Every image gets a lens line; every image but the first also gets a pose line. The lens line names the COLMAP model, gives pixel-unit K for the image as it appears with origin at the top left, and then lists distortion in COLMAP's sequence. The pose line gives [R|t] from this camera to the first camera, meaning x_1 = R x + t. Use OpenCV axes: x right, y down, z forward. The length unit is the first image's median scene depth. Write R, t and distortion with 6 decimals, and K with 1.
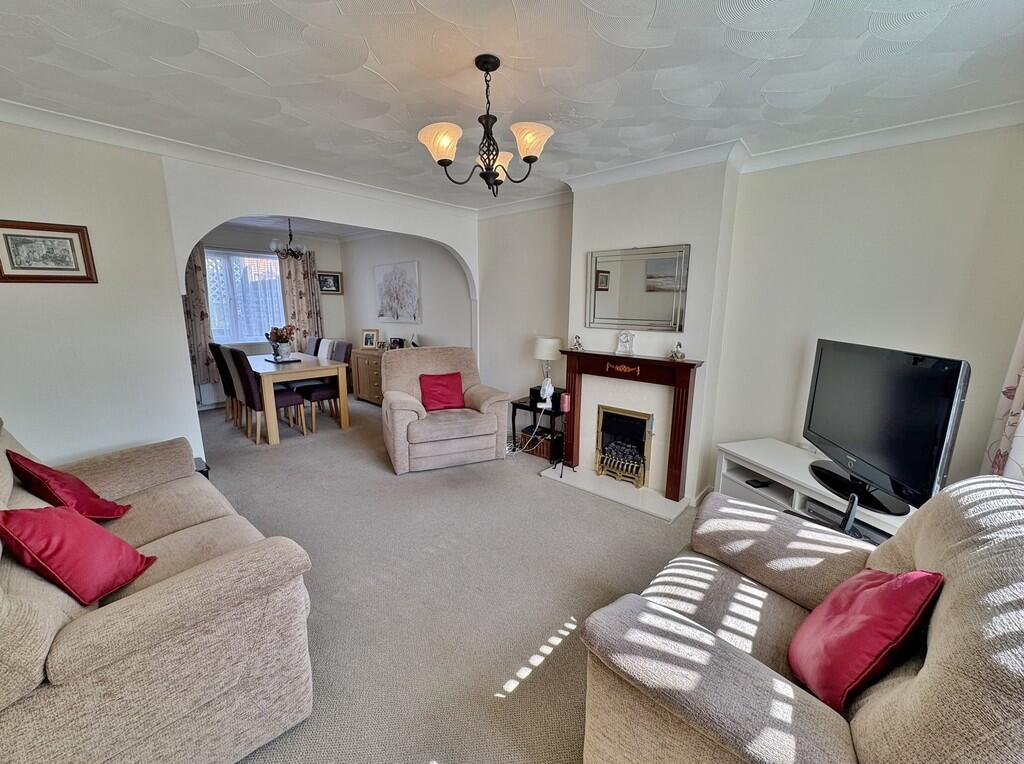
lens RADIAL K [[408.1, 0, 512.0], [0, 408.1, 382.0], [0, 0, 1]] dist [-0.004453, 0.000809]
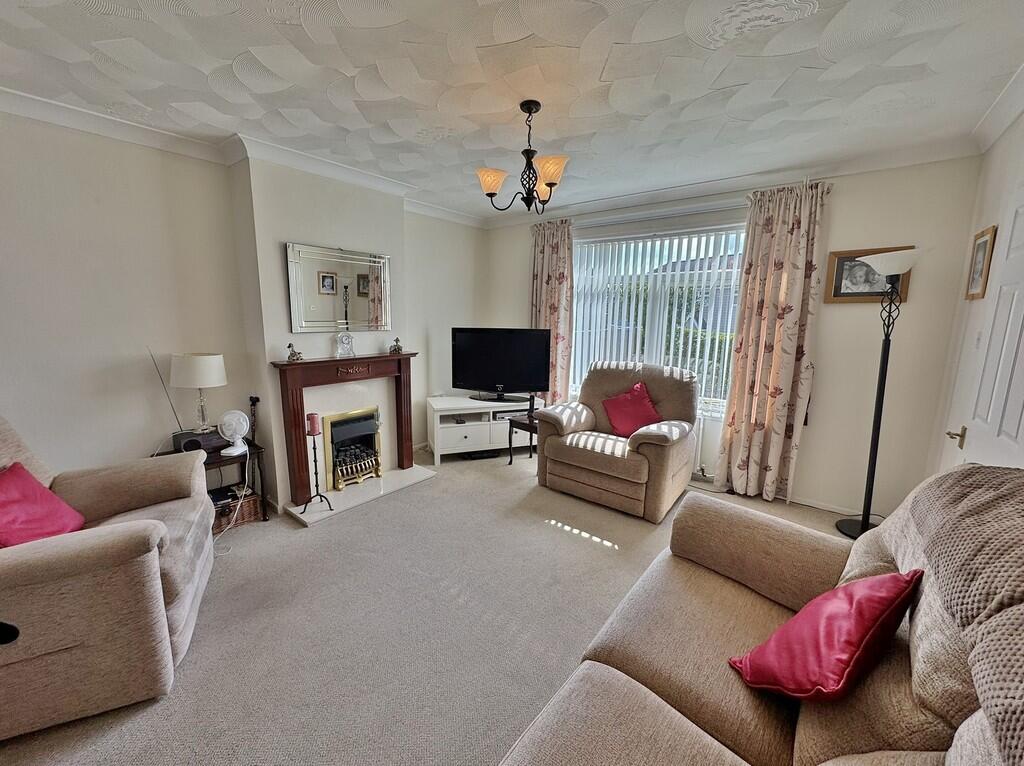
lens RADIAL K [[408.1, 0, 512.0], [0, 408.1, 383.0], [0, 0, 1]] dist [-0.004453, 0.000809]
pose [[-0.047151, -0.178506, 0.982808, -0.802829], [0.178068, 0.966641, 0.184113, -0.128680], [-0.982888, 0.183688, -0.013792, 0.702812]]
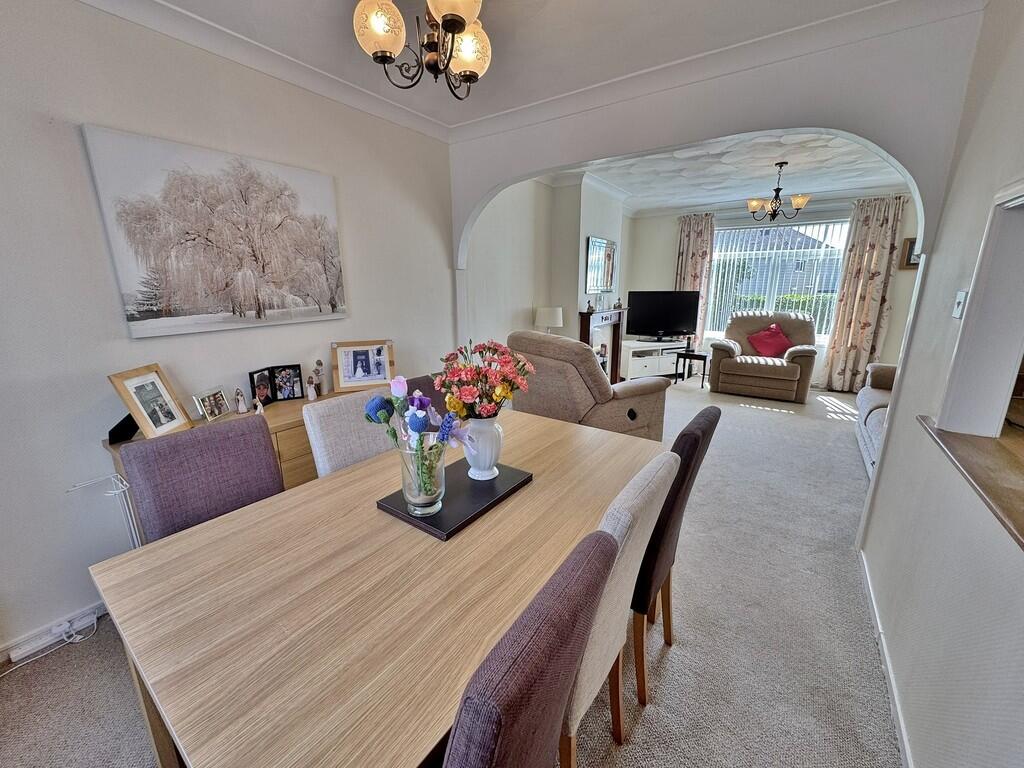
lens RADIAL K [[403.0, 0, 512.0], [0, 403.0, 384.0], [0, 0, 1]] dist [-0.006097, 0.000093]
pose [[-0.108332, -0.244710, 0.963525, -1.336548], [0.195500, 0.945058, 0.262001, -0.293147], [-0.974702, 0.216752, -0.054539, 1.627540]]
